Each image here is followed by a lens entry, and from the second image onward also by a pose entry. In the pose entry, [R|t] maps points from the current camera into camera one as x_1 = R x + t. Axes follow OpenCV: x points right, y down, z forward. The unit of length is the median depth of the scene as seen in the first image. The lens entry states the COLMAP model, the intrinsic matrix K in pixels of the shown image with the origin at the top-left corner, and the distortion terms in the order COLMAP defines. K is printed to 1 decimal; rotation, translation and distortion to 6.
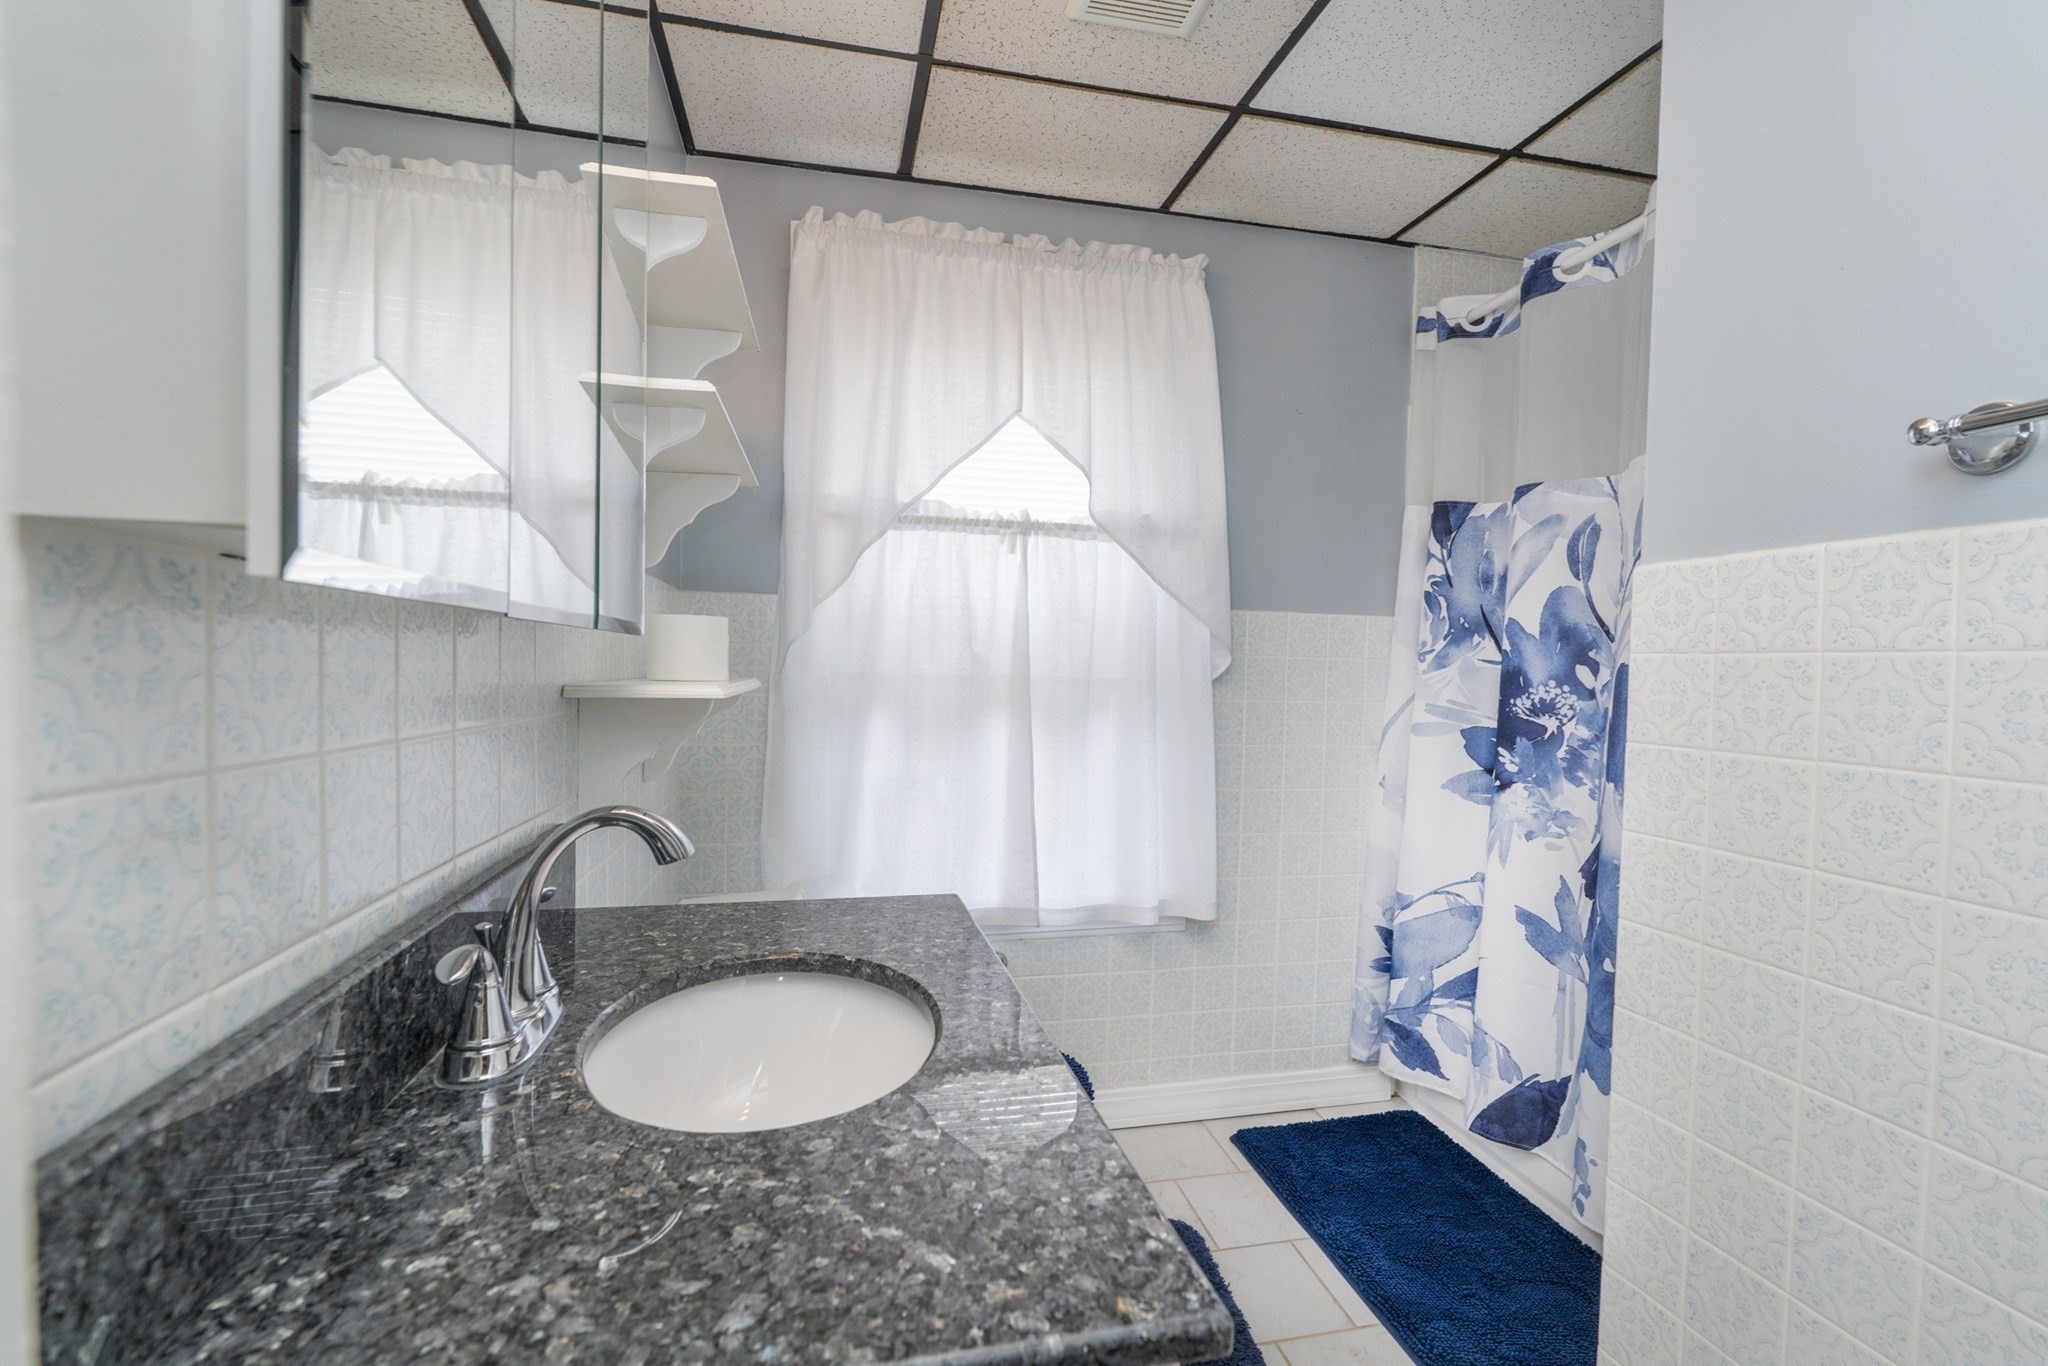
lens RADIAL K [[900.0, 0, 1025.6], [0, 900.0, 682.2], [0, 0, 1]] dist [-0.011285, 0.002704]
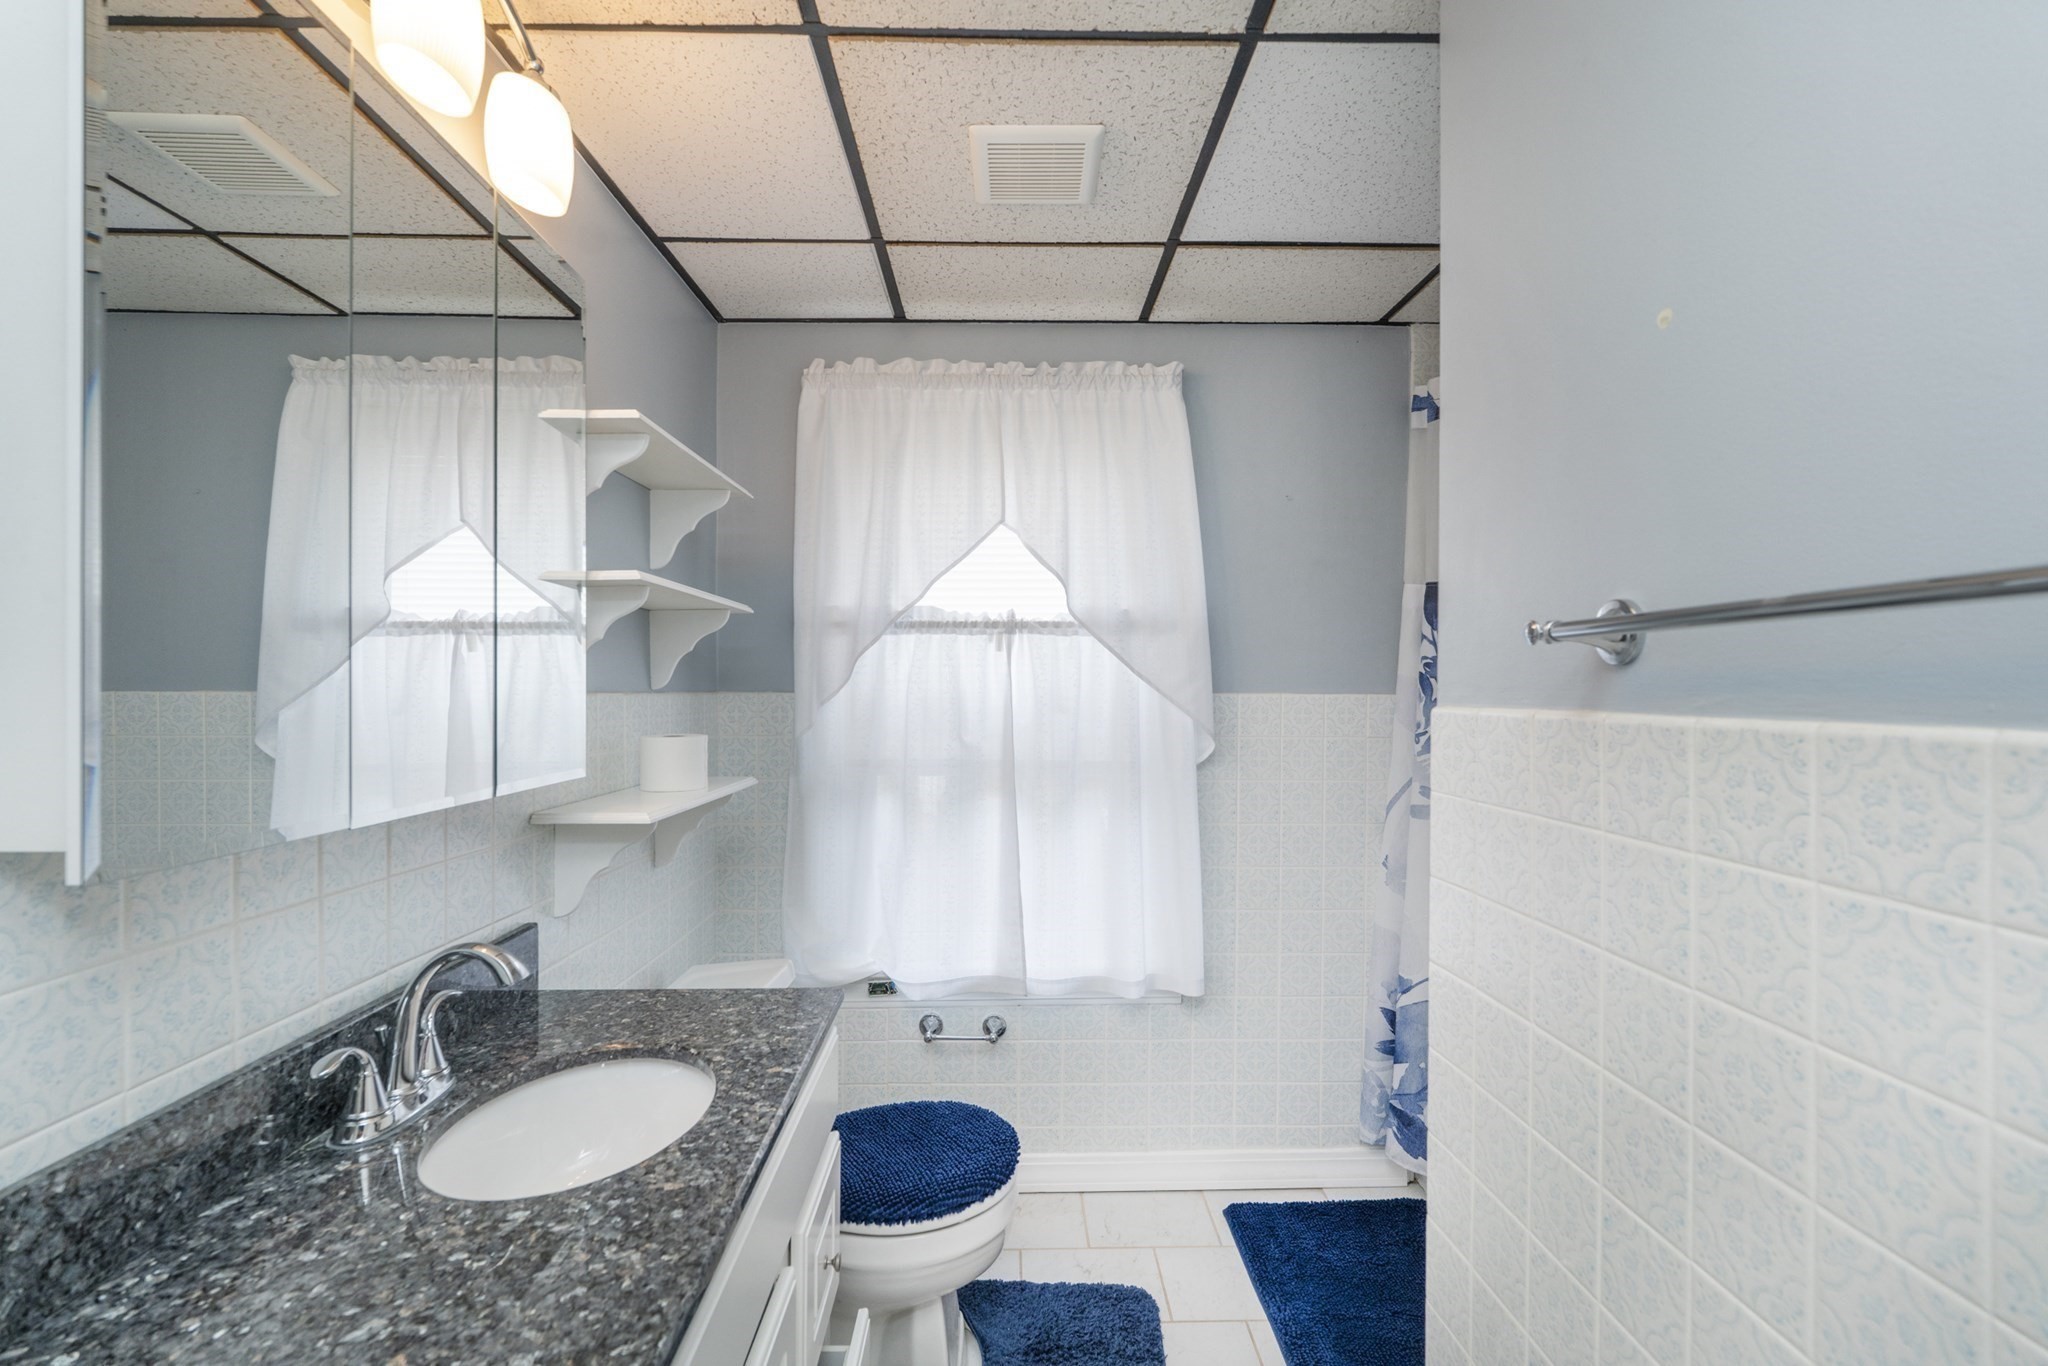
lens RADIAL K [[900.0, 0, 1023.8], [0, 900.0, 683.4], [0, 0, 1]] dist [-0.011285, 0.002704]
pose [[0.980699, -0.018261, -0.194667, 0.229666], [0.013347, 0.999559, -0.026528, -0.074825], [0.195066, 0.023418, 0.980511, -0.066921]]
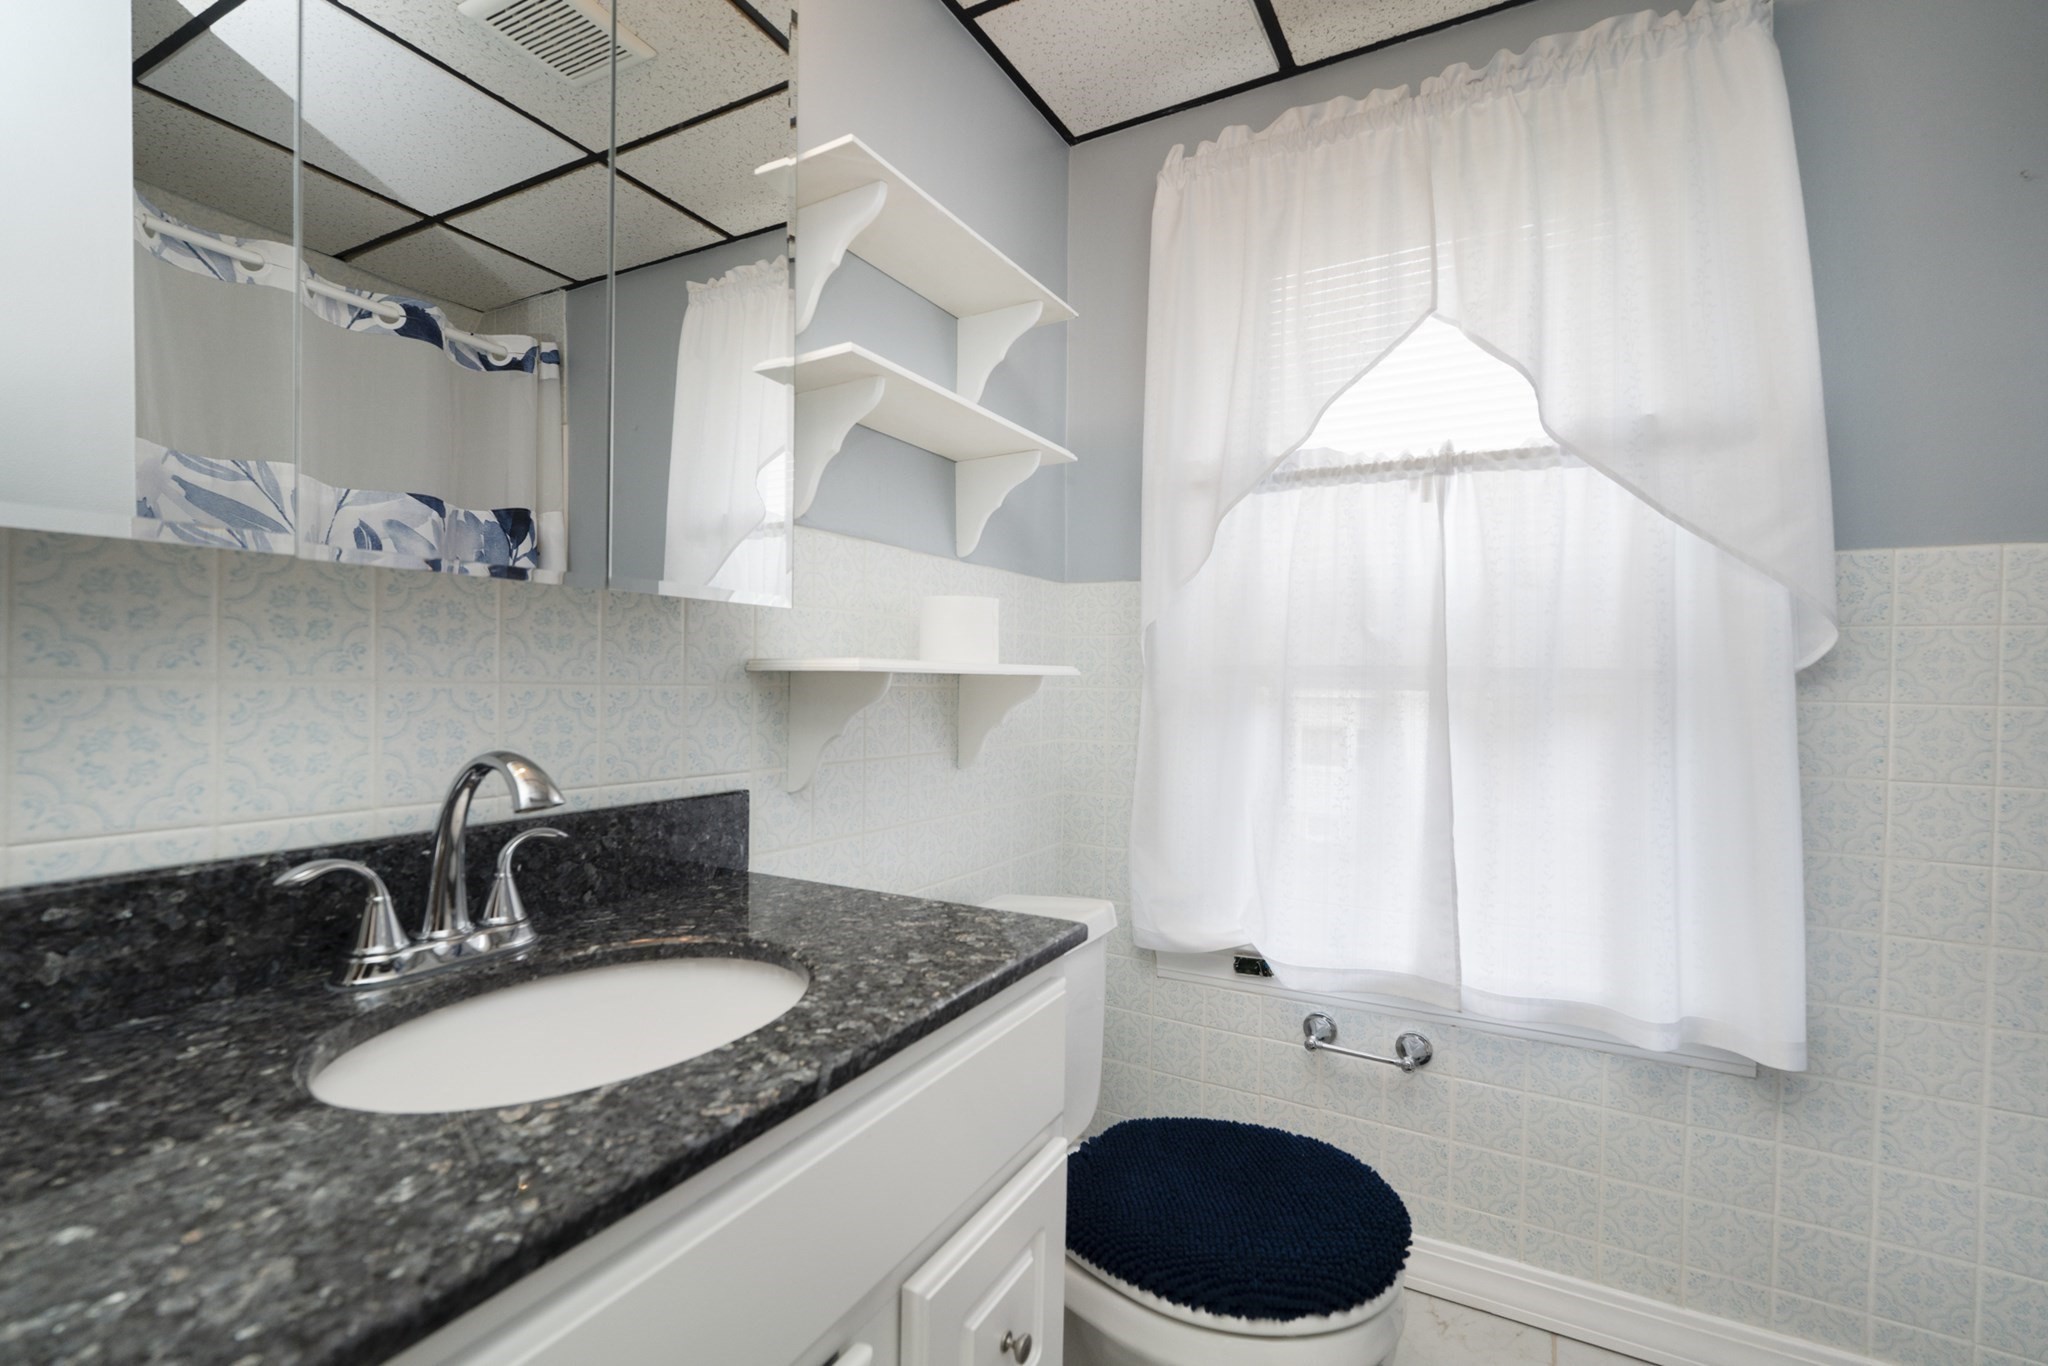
lens RADIAL K [[900.0, 0, 1022.8], [0, 900.0, 684.8], [0, 0, 1]] dist [-0.011285, 0.002704]
pose [[0.747975, -0.005732, -0.663702, 0.231390], [-0.011049, 0.999717, -0.021087, 0.028677], [0.663635, 0.023106, 0.747700, 0.225971]]
